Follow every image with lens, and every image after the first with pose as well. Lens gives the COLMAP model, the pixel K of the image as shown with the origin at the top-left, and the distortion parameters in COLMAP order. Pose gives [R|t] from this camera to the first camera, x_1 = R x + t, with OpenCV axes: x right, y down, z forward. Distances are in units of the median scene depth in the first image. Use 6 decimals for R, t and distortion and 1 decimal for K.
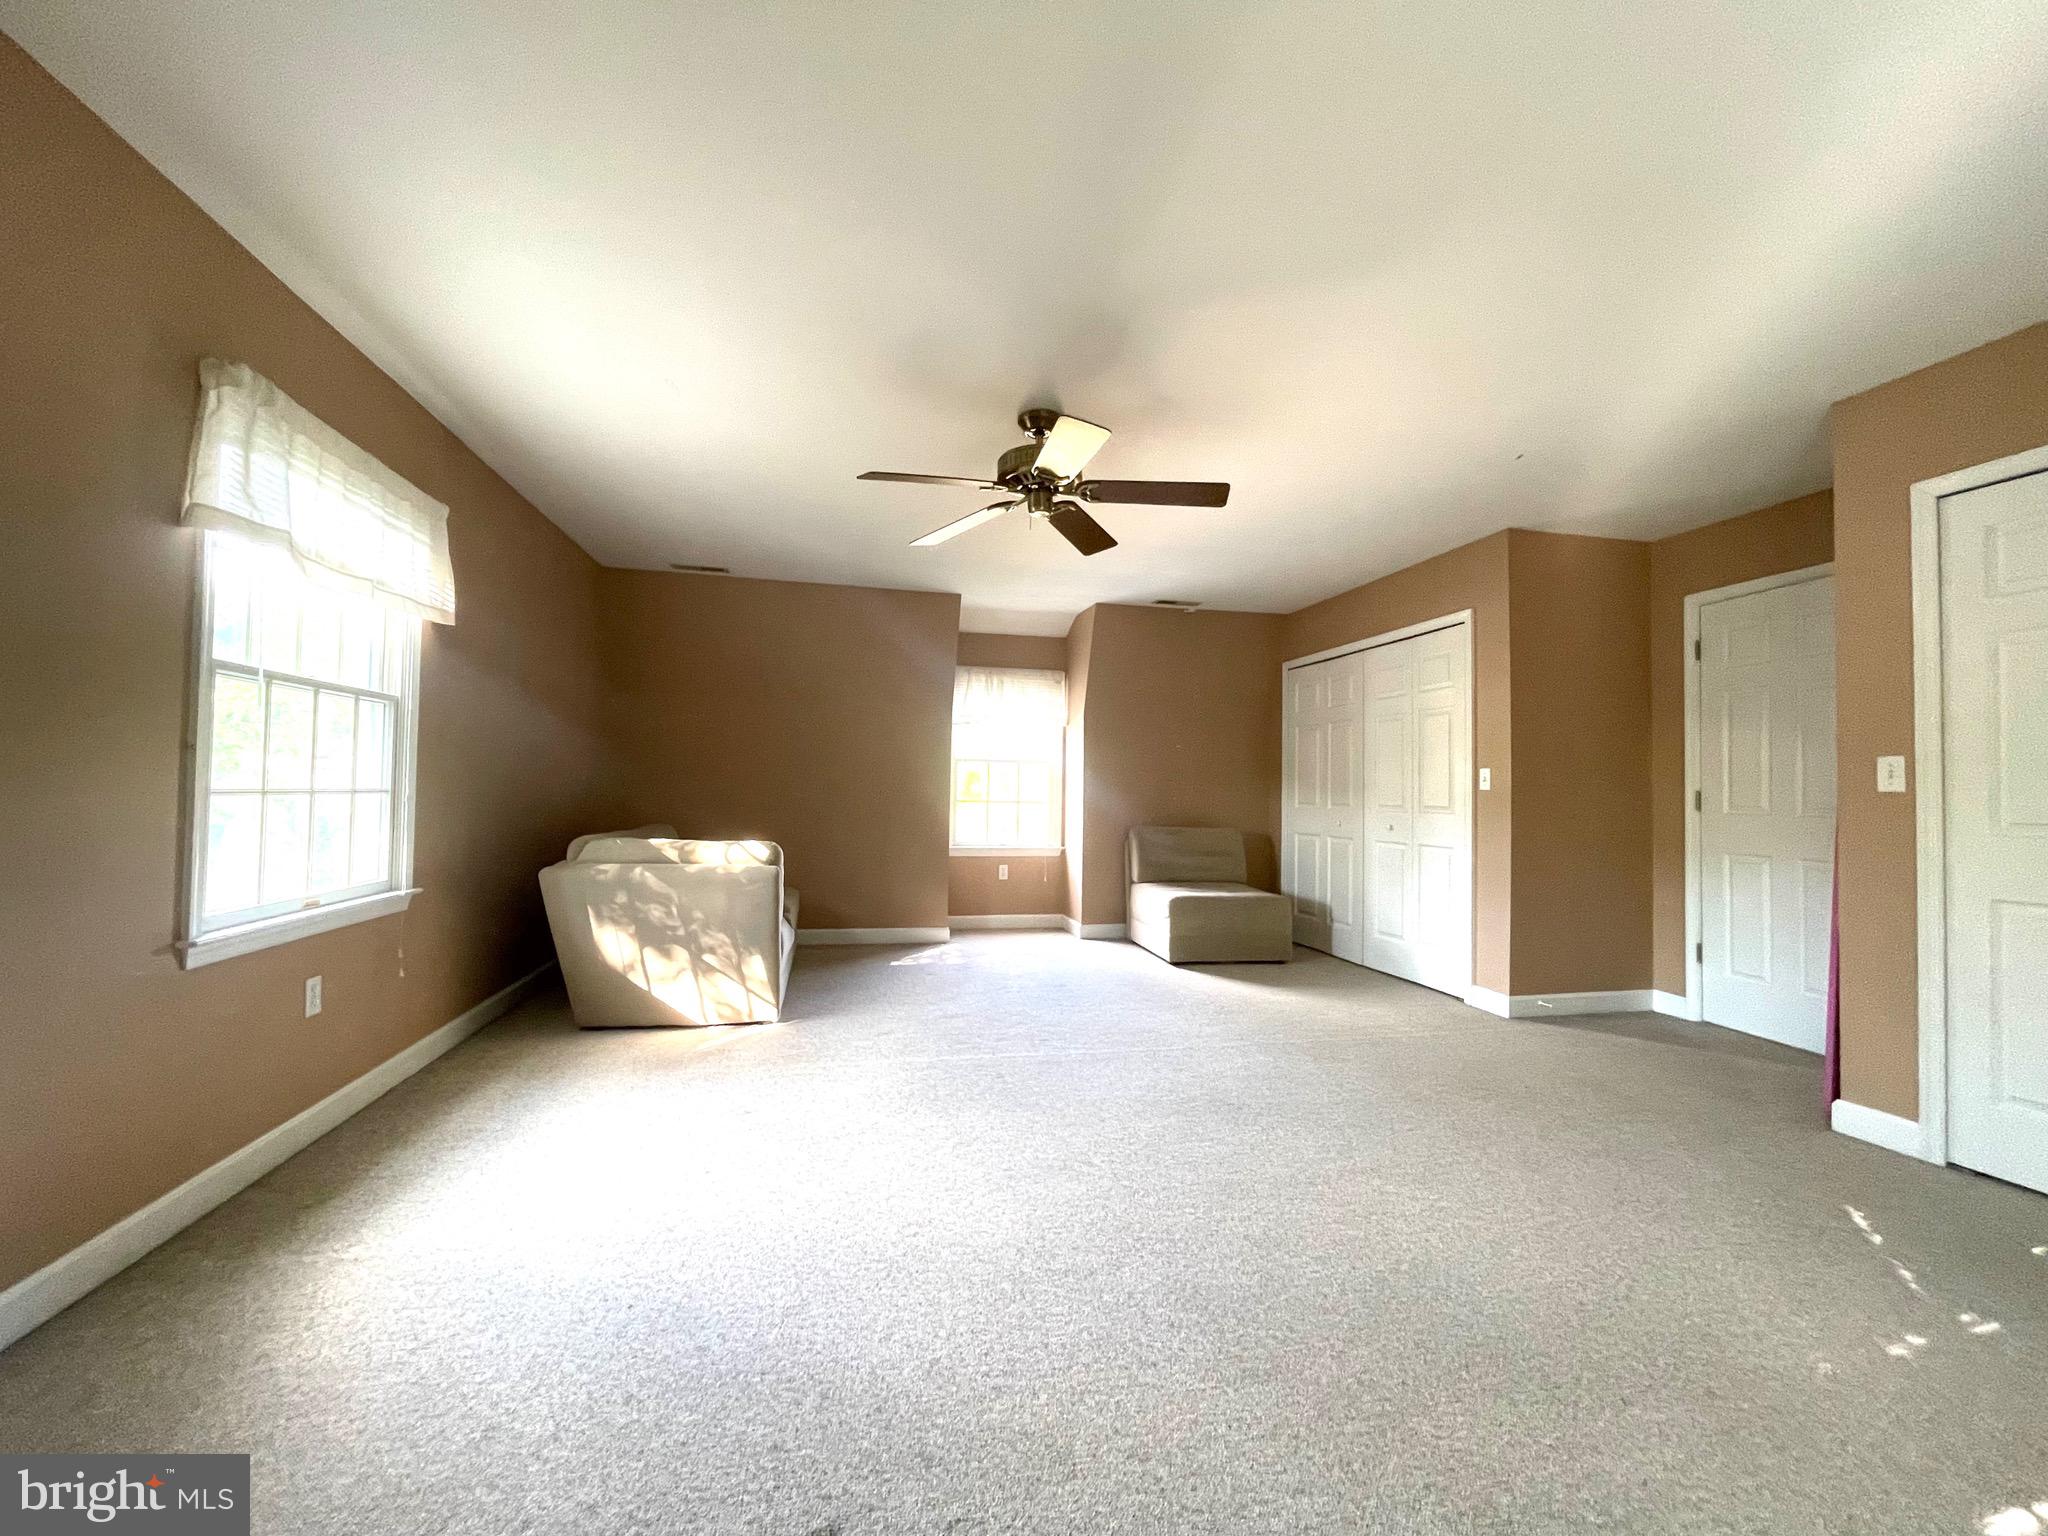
lens RADIAL K [[837.7, 0, 1029.9], [0, 837.7, 761.9], [0, 0, 1]] dist [0.000725, 0.000018]
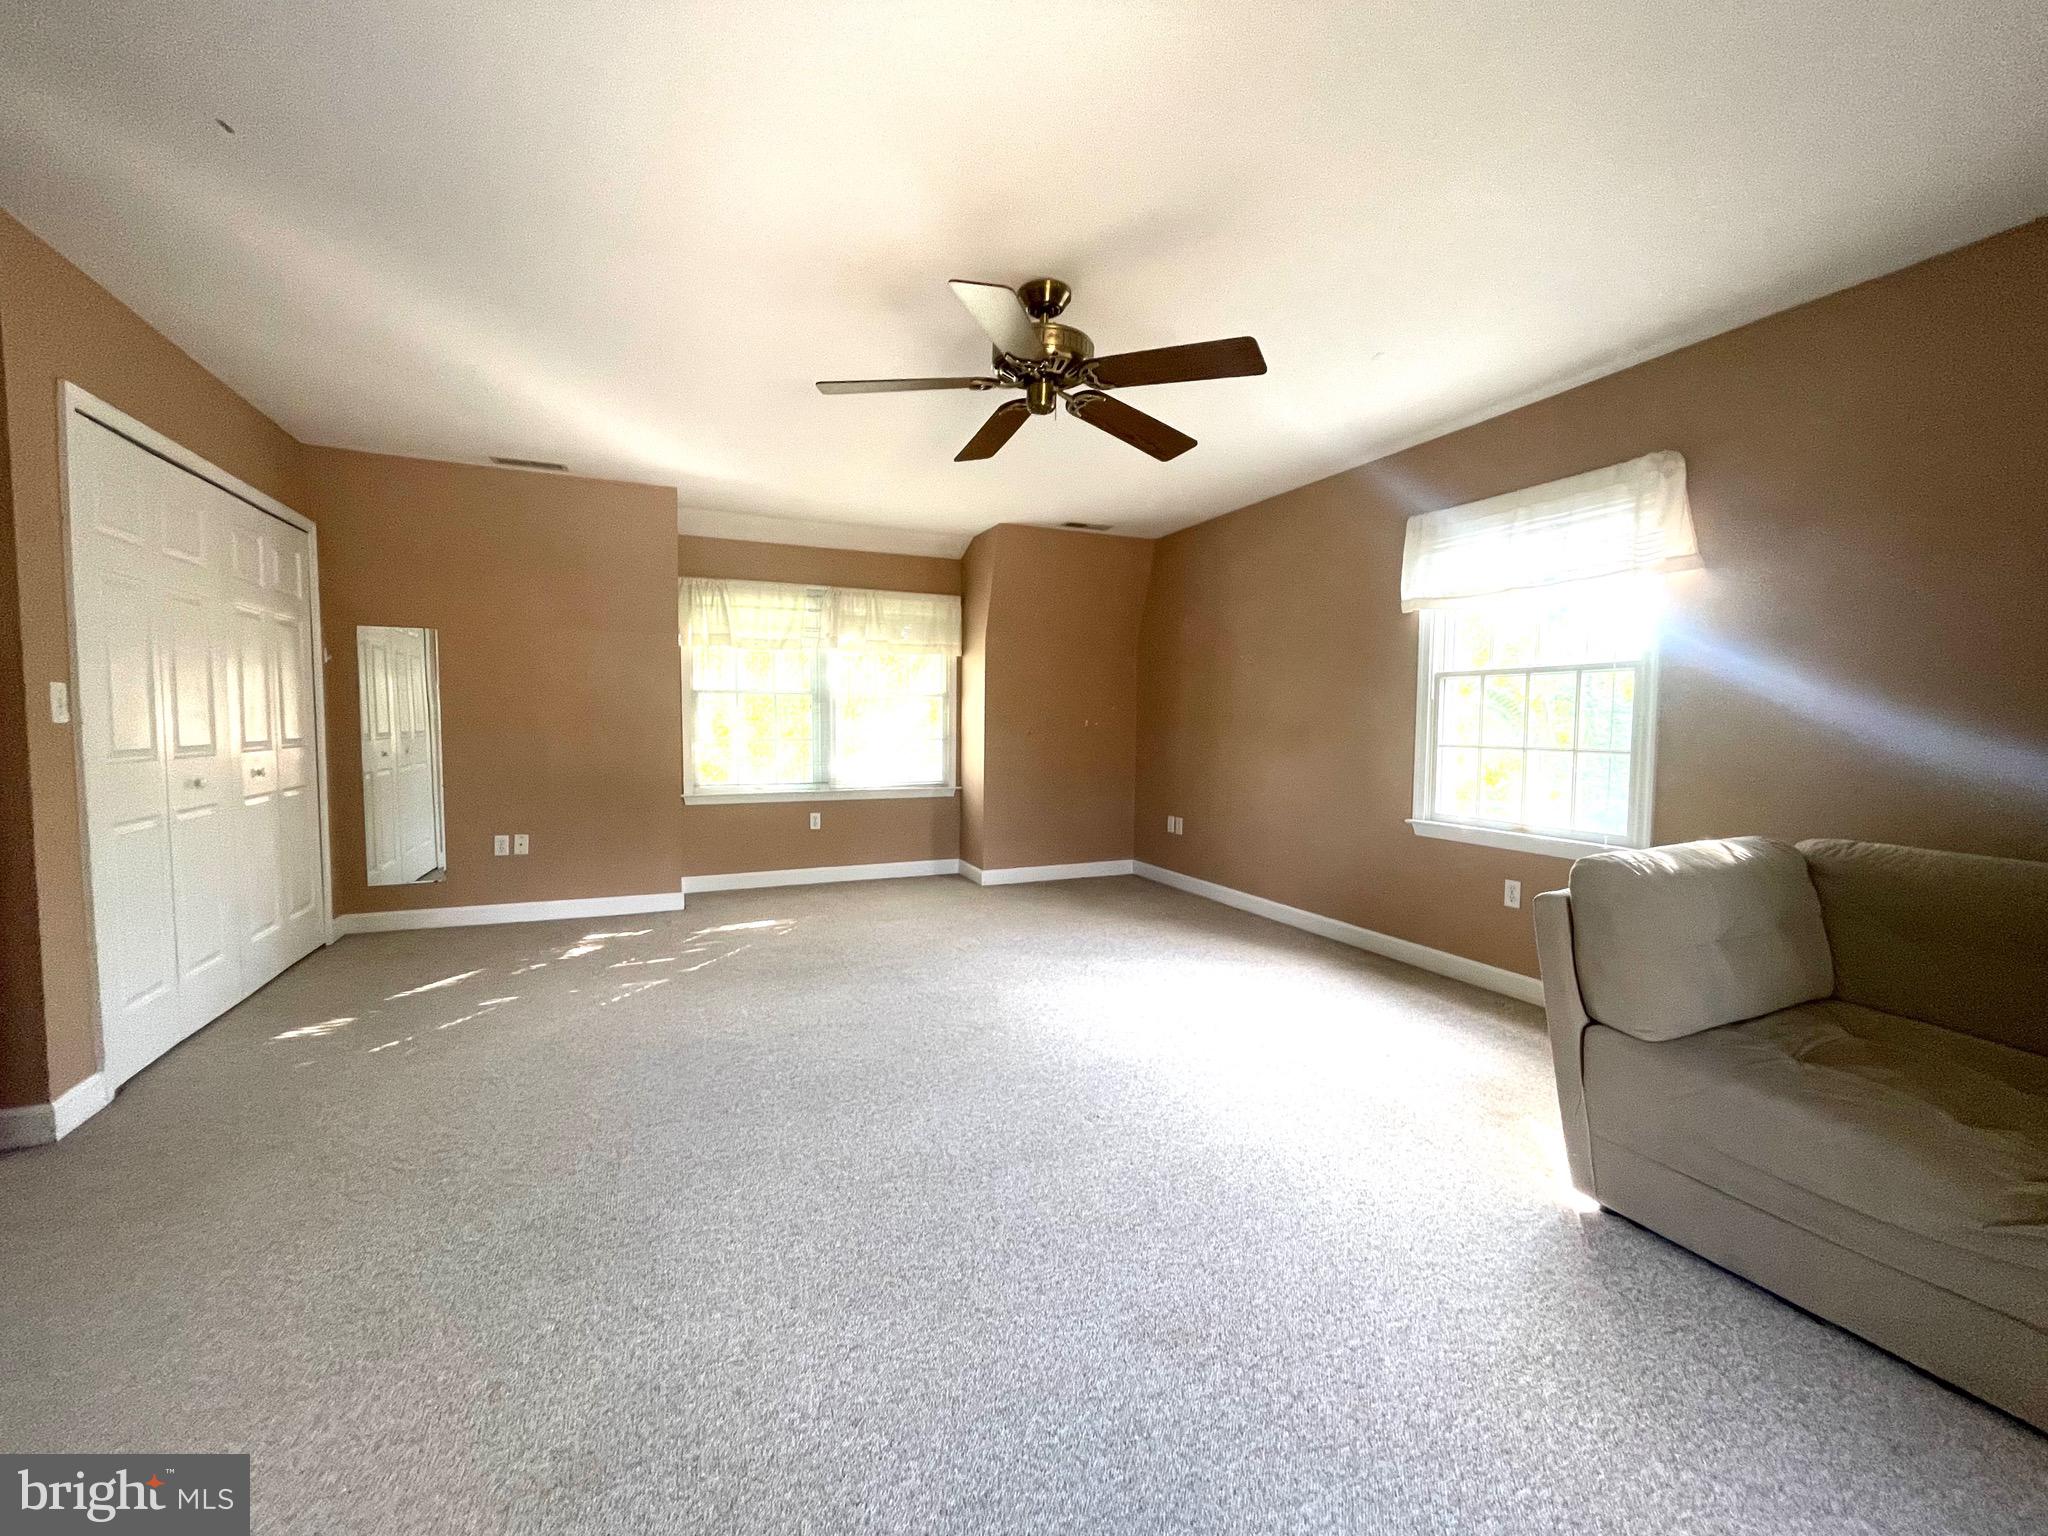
lens RADIAL K [[837.7, 0, 1025.6], [0, 837.7, 771.6], [0, 0, 1]] dist [0.000725, 0.000018]
pose [[-0.980897, -0.009768, -0.194285, 0.213427], [-0.016954, 0.999231, 0.035357, 0.038372], [0.193790, 0.037976, -0.980308, 2.136869]]
